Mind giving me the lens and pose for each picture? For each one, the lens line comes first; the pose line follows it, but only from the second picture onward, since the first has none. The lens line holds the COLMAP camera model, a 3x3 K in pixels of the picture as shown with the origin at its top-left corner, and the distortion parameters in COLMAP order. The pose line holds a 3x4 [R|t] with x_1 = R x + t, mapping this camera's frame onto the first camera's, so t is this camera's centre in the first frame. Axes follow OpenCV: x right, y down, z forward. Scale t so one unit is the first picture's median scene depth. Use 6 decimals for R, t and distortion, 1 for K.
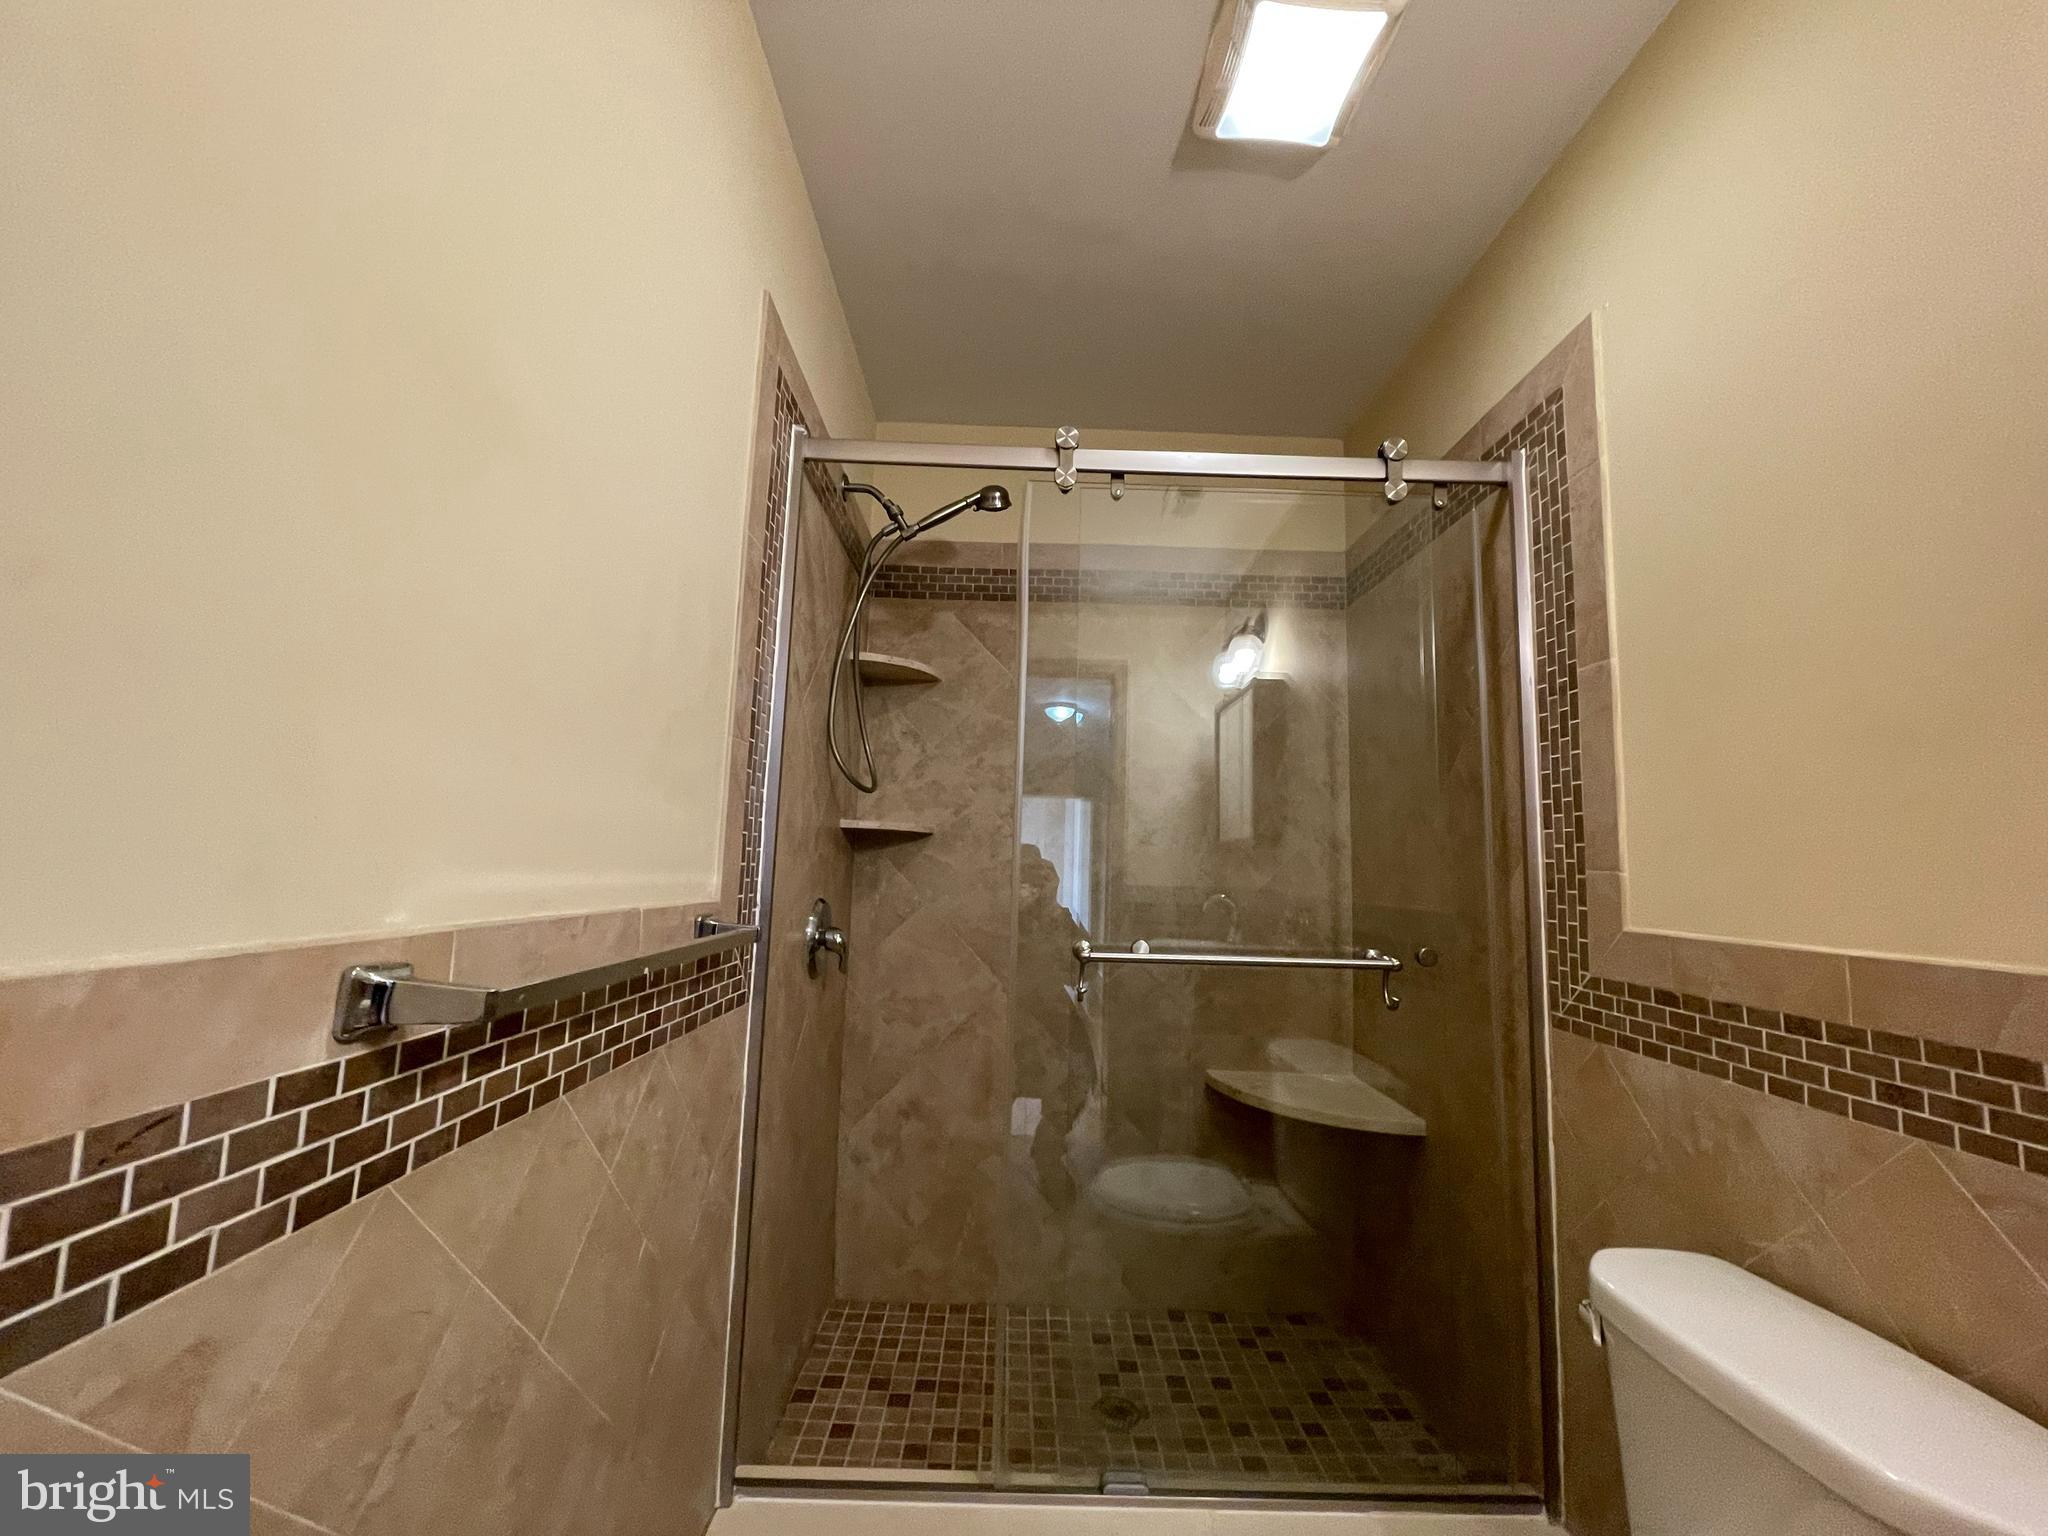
lens RADIAL K [[818.6, 0, 1024.6], [0, 818.6, 767.2], [0, 0, 1]] dist [0.002072, -0.000068]
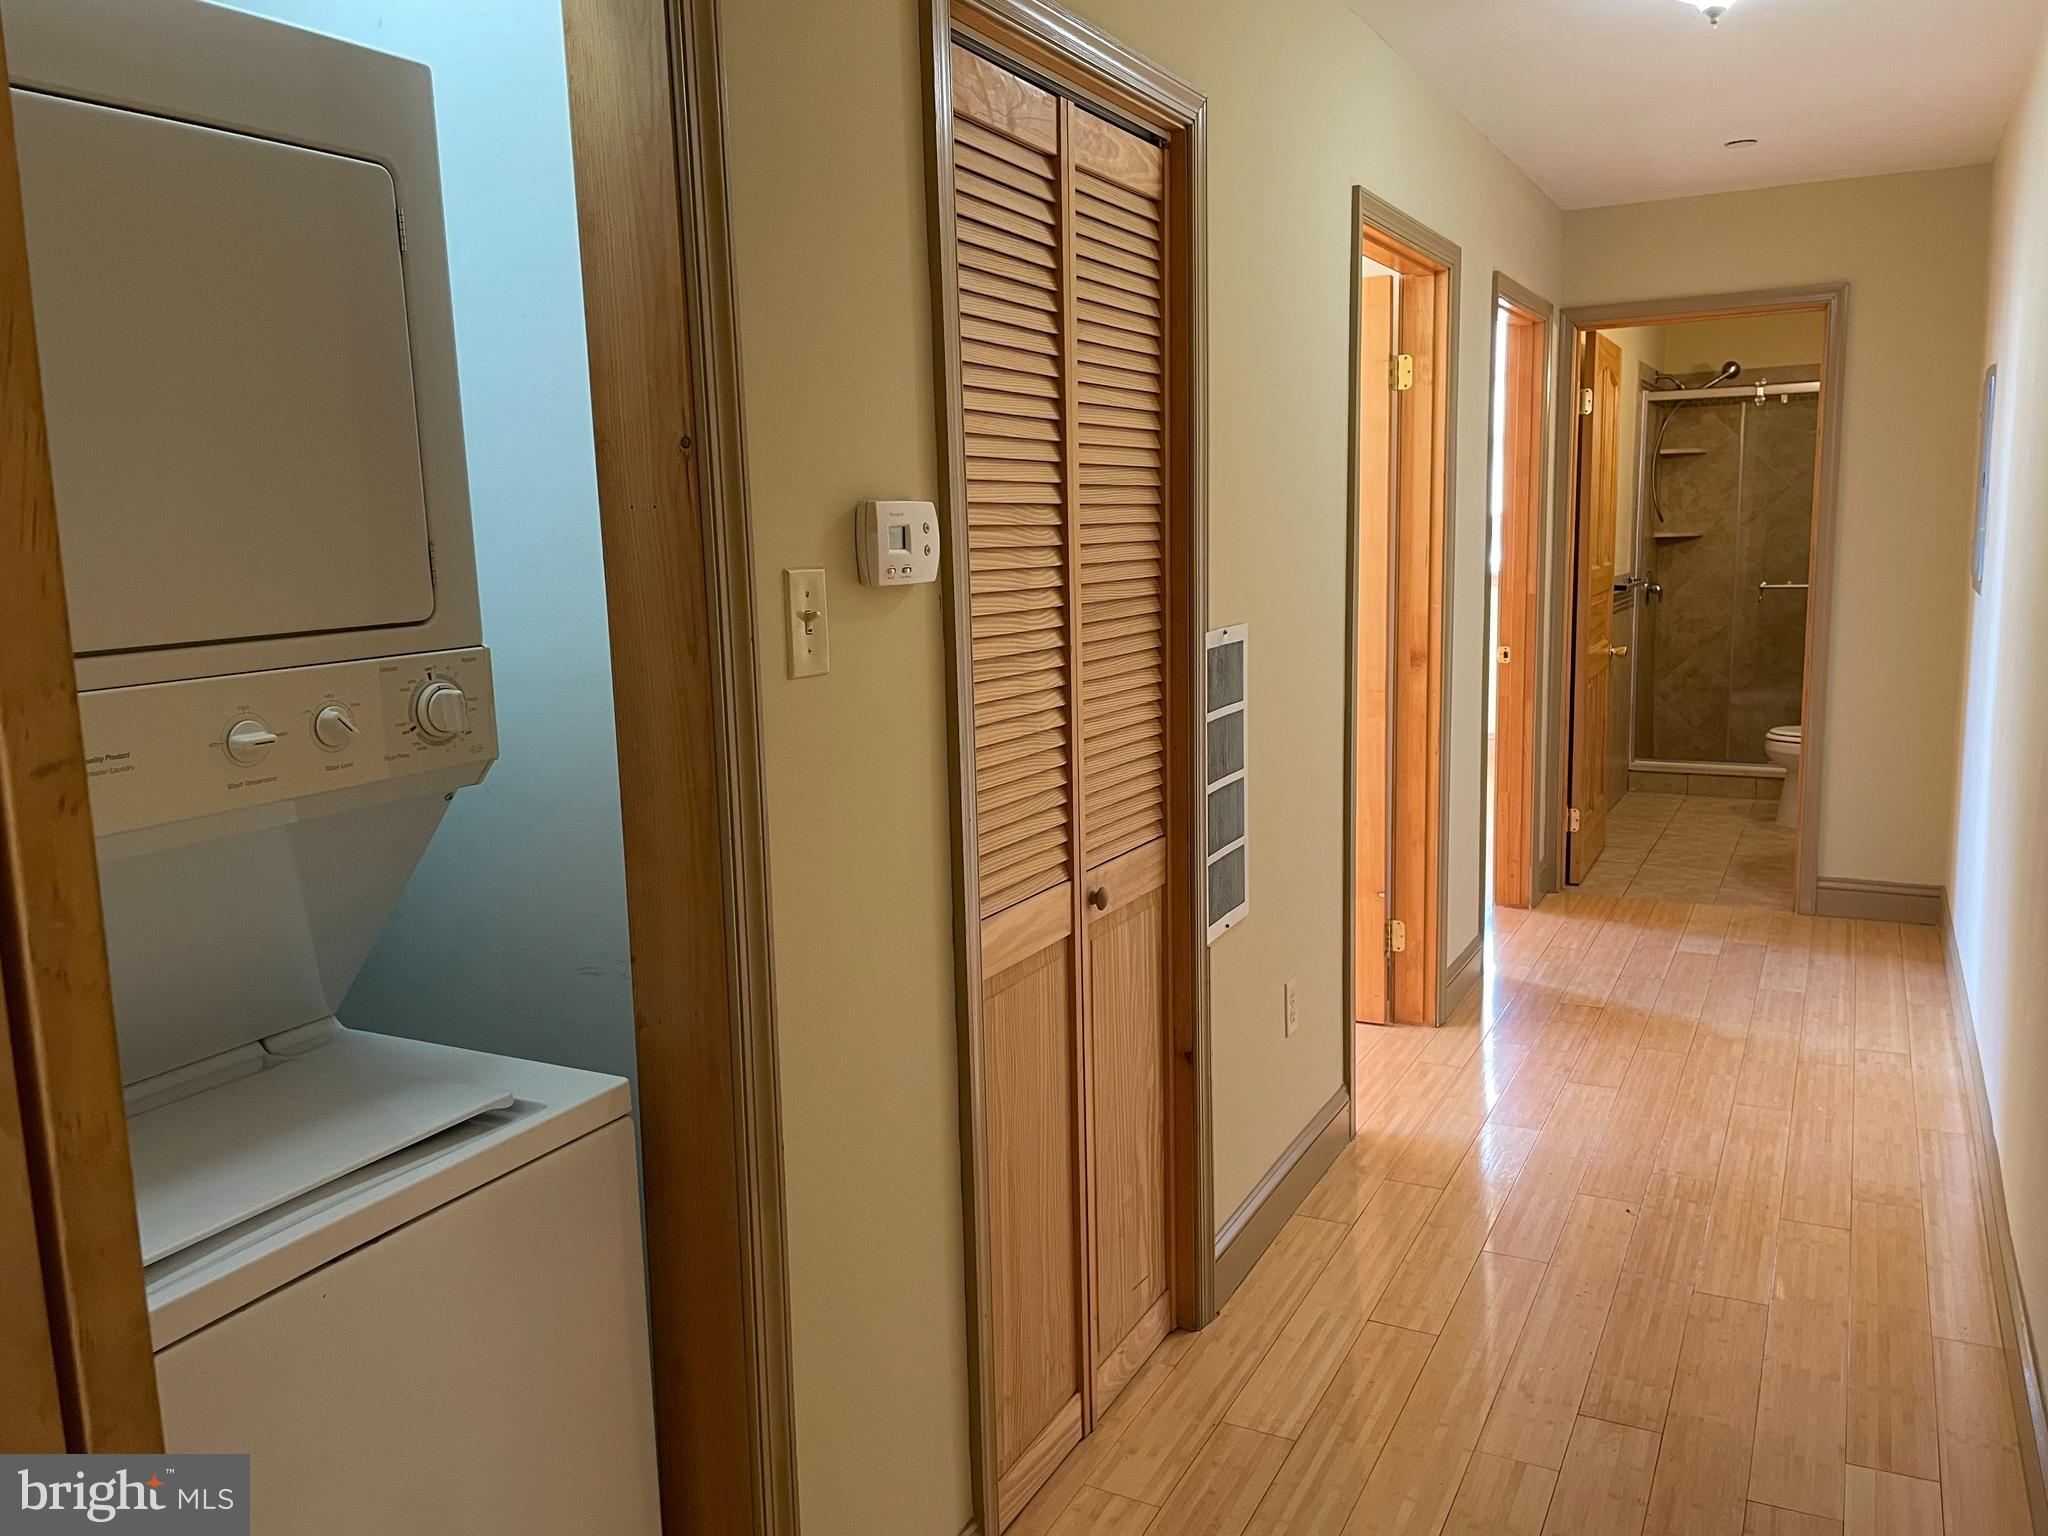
lens RADIAL K [[1545.9, 0, 1019.1], [0, 1545.9, 751.3], [0, 0, 1]] dist [0.076808, -0.090695]
pose [[0.865580, 0.018593, -0.500425, 0.392058], [0.117387, 0.963933, 0.238859, -0.561044], [0.486817, -0.265495, 0.832179, -3.361079]]
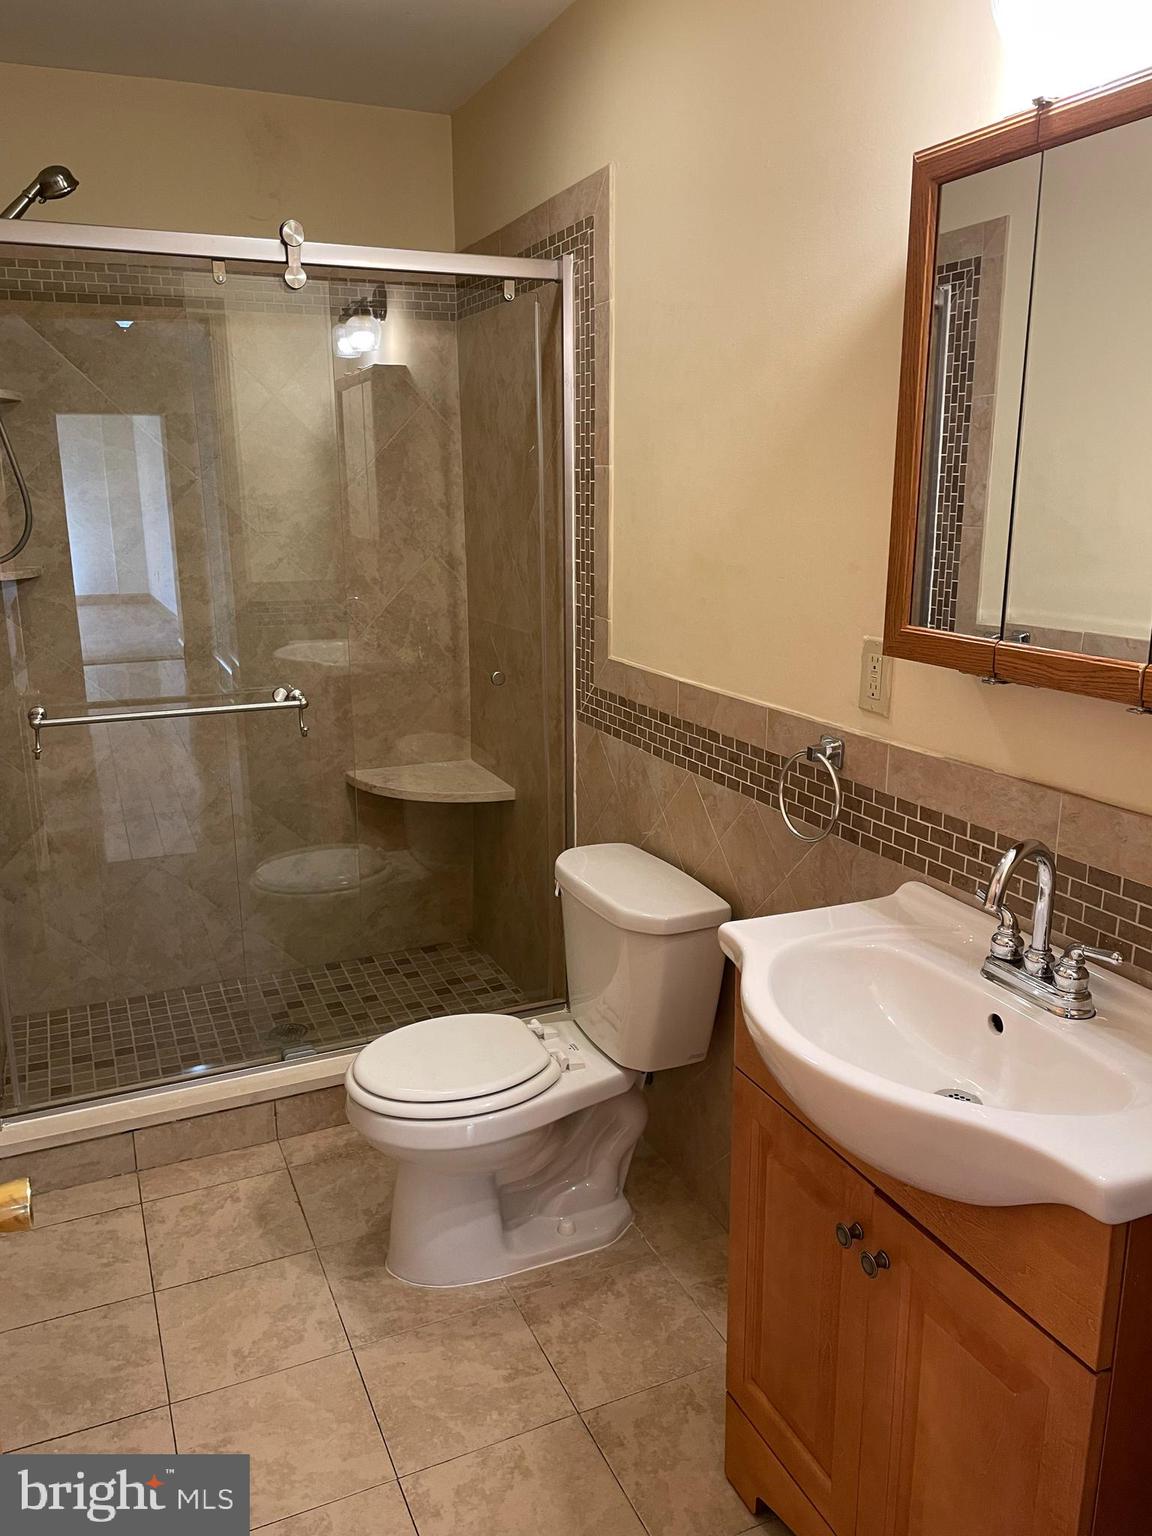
lens RADIAL K [[1159.4, 0, 582.5], [0, 1159.4, 775.1], [0, 0, 1]] dist [0.076808, -0.090695]
pose [[0.918755, -0.132780, 0.371832, -0.082111], [-0.013156, 0.930937, 0.364942, -0.233504], [-0.394609, -0.340184, 0.853556, -0.539832]]
